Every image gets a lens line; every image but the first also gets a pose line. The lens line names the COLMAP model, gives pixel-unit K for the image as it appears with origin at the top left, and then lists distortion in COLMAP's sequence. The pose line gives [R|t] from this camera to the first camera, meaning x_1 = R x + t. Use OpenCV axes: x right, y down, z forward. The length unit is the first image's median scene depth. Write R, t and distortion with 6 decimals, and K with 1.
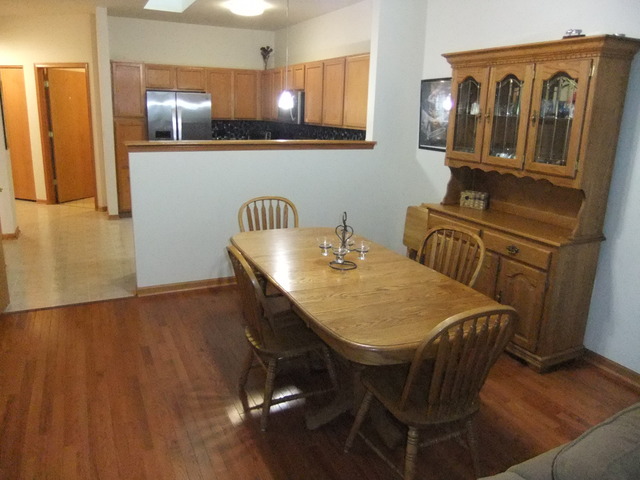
lens RADIAL K [[491.1, 0, 320.1], [0, 491.1, 237.4], [0, 0, 1]] dist [-0.037355, 0.014062]
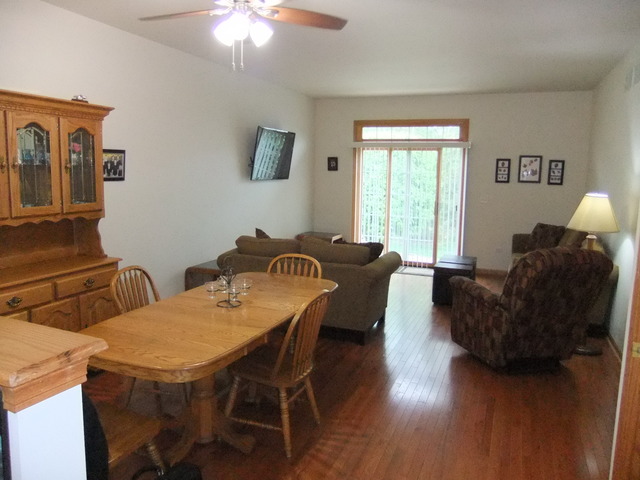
lens RADIAL K [[491.1, 0, 320.8], [0, 491.1, 238.5], [0, 0, 1]] dist [-0.037355, 0.014062]
pose [[-0.678375, -0.149692, 0.719305, -0.734212], [0.144858, 0.932557, 0.330686, -0.352856], [-0.720294, 0.328526, -0.610940, 1.242708]]
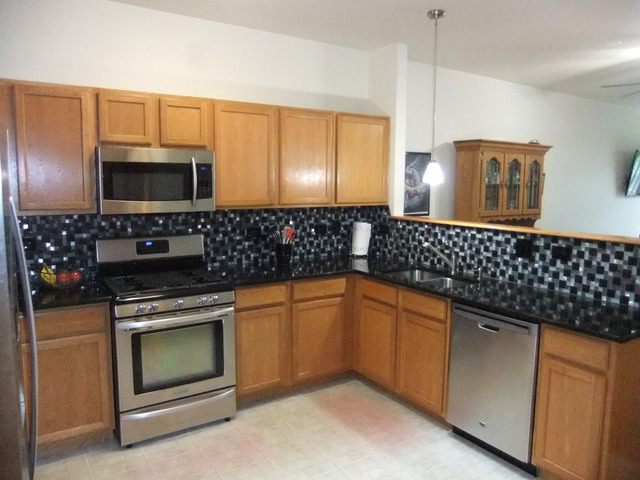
lens RADIAL K [[491.1, 0, 314.2], [0, 491.1, 243.9], [0, 0, 1]] dist [-0.037355, 0.014062]
pose [[-0.145942, -0.152554, 0.977460, -1.144052], [0.240026, 0.953056, 0.184583, -0.523201], [-0.959733, 0.261555, -0.102474, 1.872445]]
